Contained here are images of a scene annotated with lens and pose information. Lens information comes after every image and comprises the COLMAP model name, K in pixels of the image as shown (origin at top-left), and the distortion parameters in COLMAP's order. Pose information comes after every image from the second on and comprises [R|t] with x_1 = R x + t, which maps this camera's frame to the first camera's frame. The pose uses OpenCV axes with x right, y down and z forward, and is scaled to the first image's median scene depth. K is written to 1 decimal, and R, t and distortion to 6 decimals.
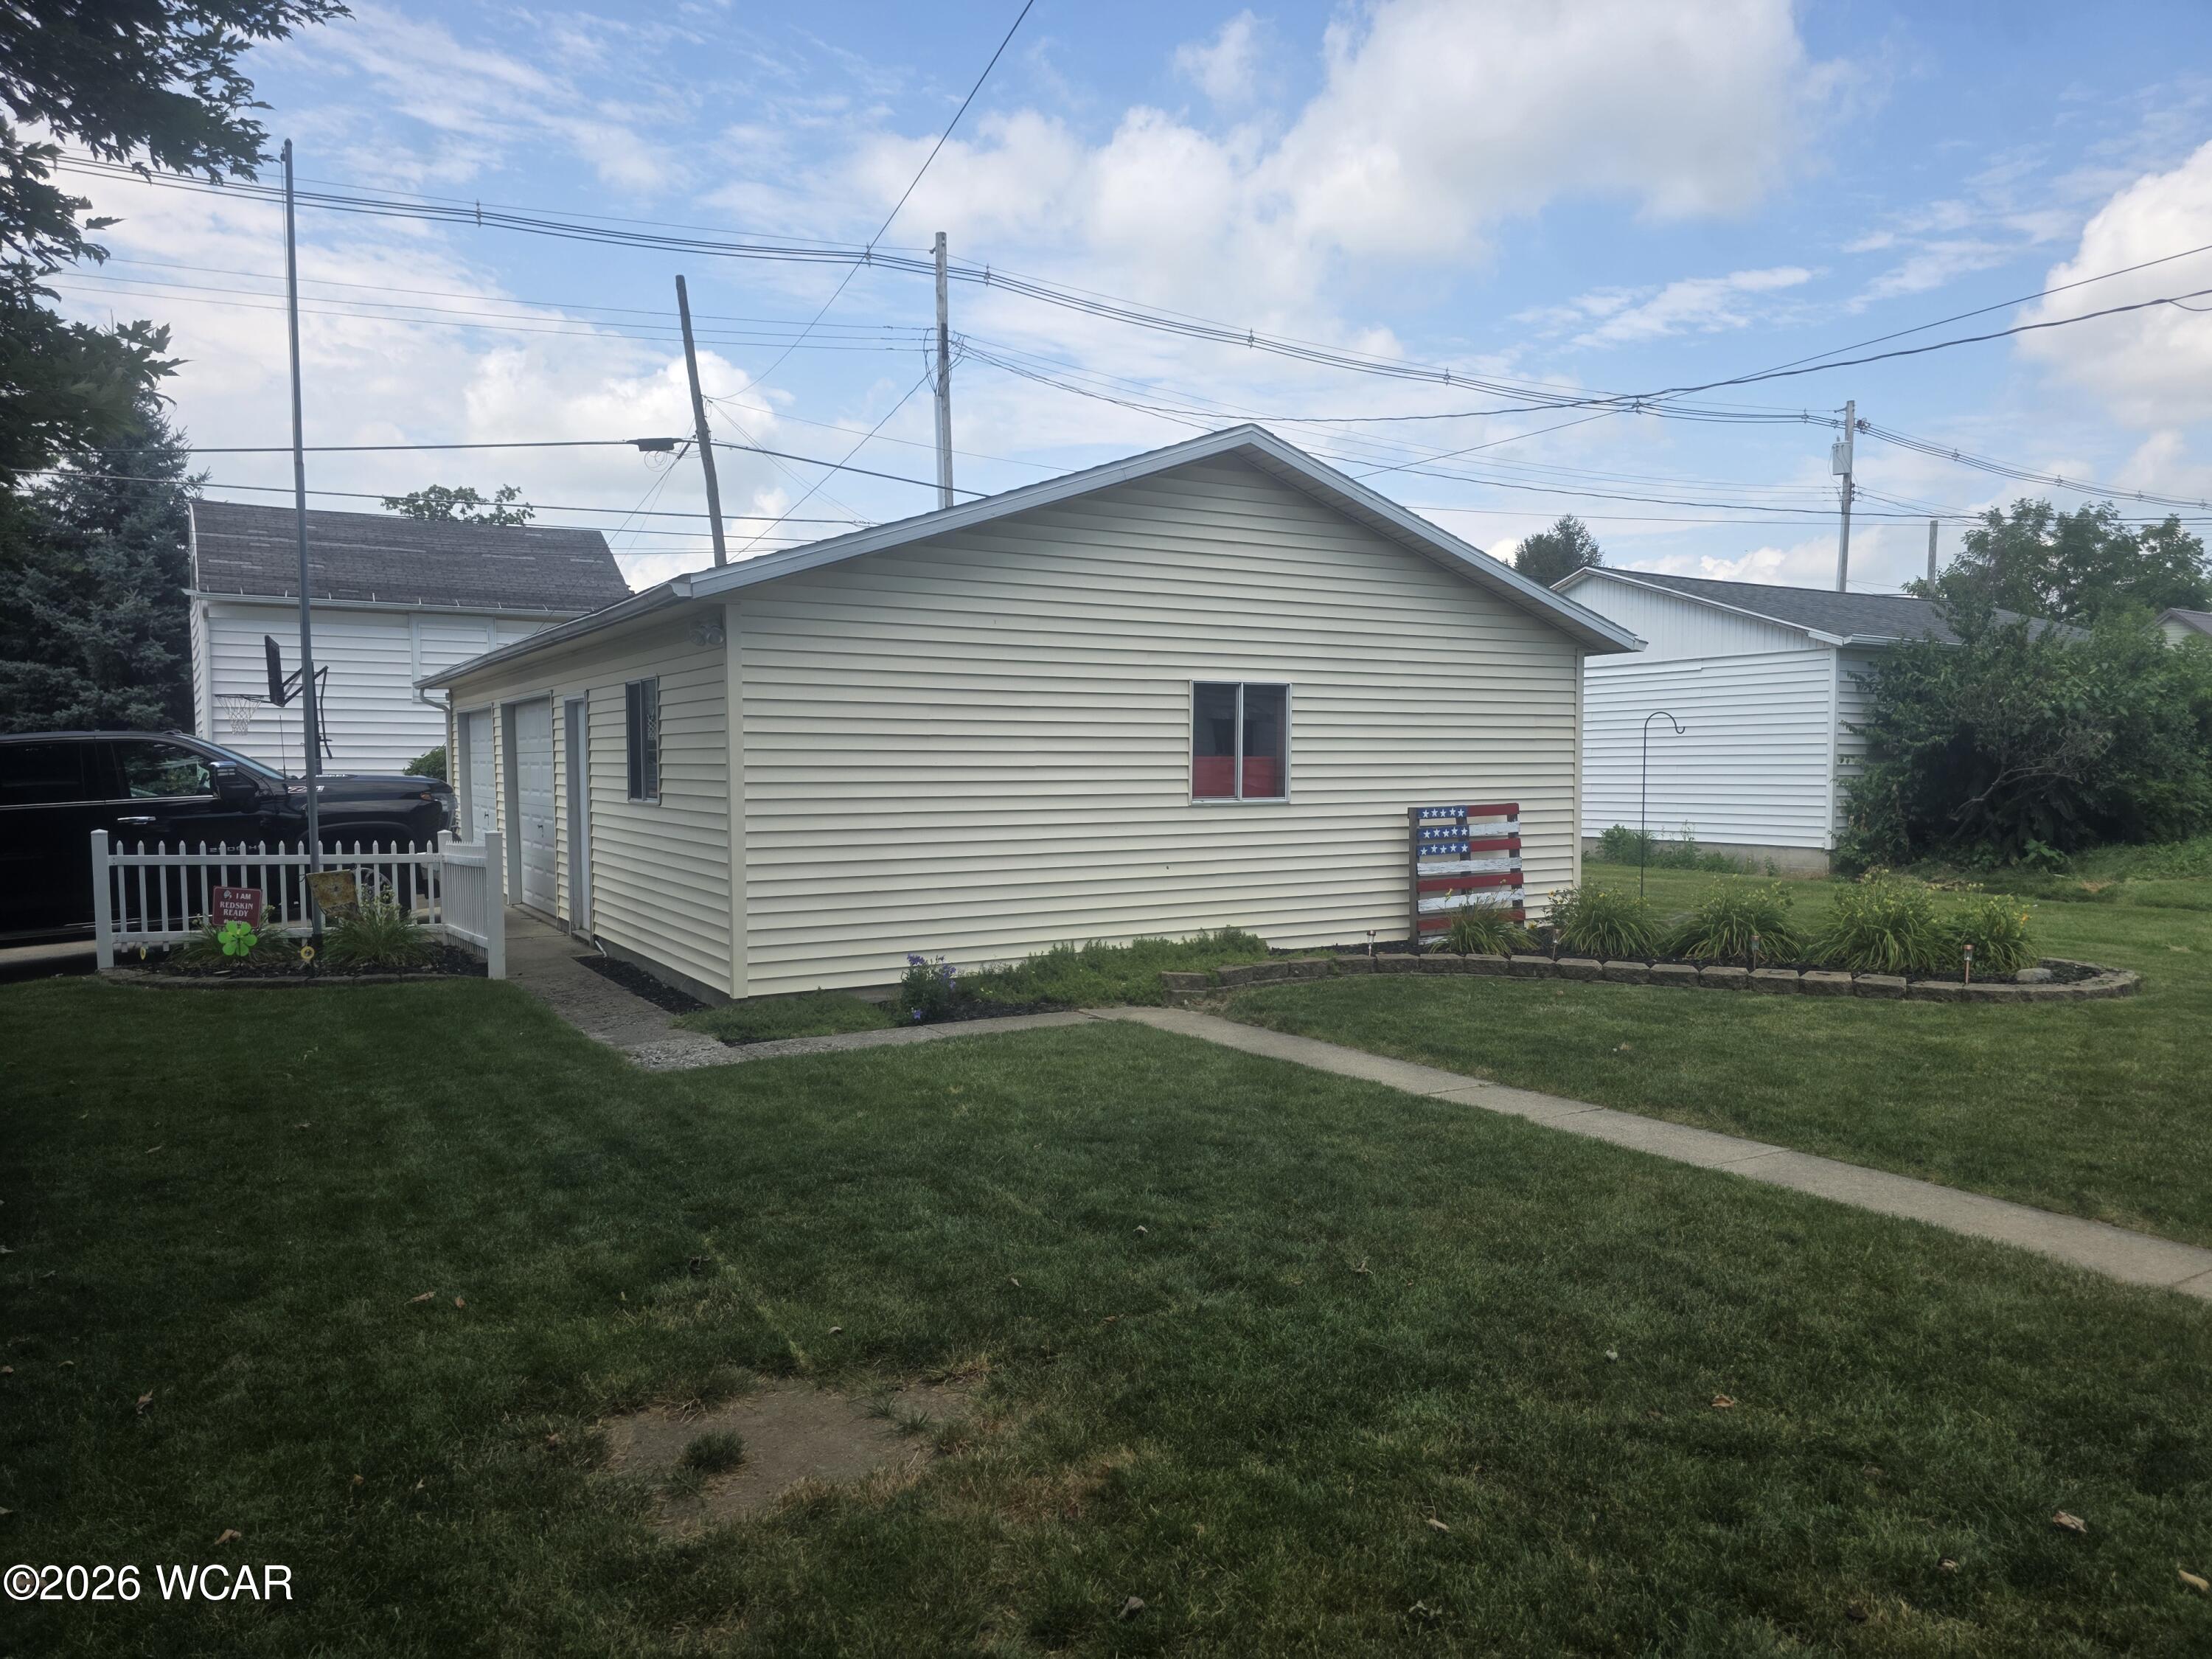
lens RADIAL K [[1529.9, 0, 1107.4], [0, 1529.9, 841.7], [0, 0, 1]] dist [0.036499, -0.008240]
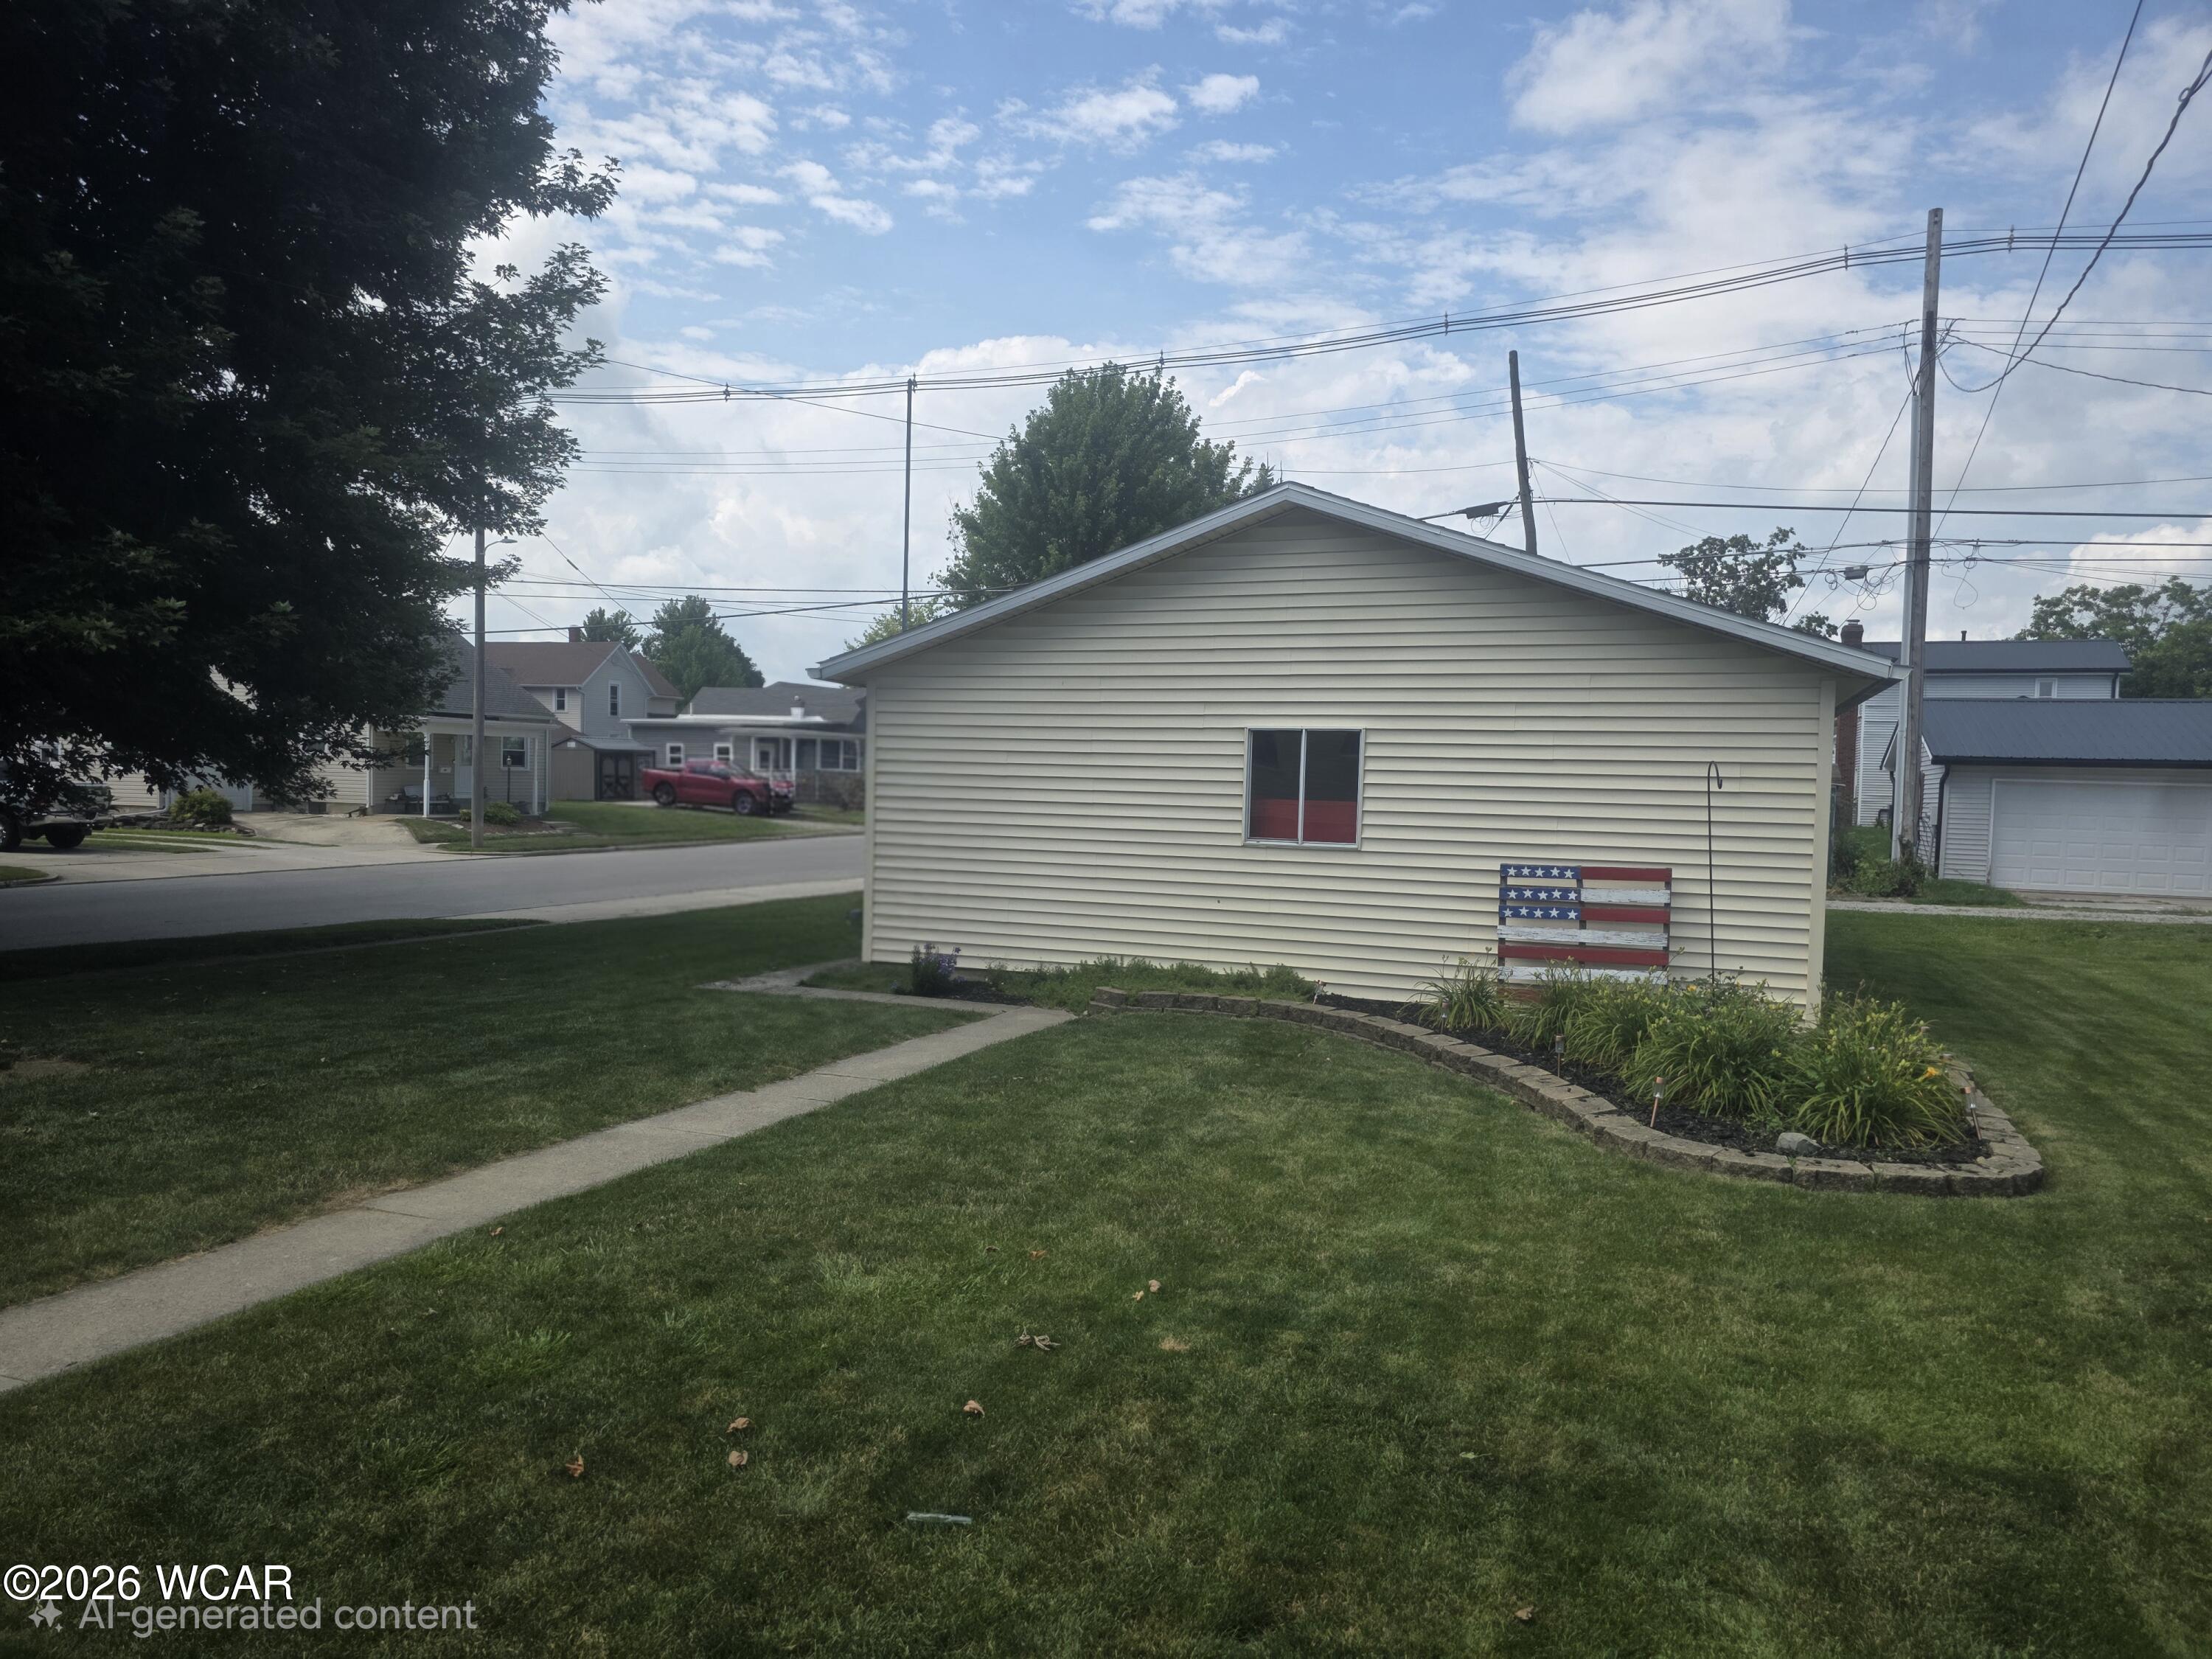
lens RADIAL K [[1529.9, 0, 1111.6], [0, 1529.9, 825.8], [0, 0, 1]] dist [0.036499, -0.008240]
pose [[0.588815, 0.040362, -0.807259, 0.827931], [-0.068552, 0.997648, -0.000120, -0.029837], [0.805355, 0.055410, 0.590197, 0.287169]]
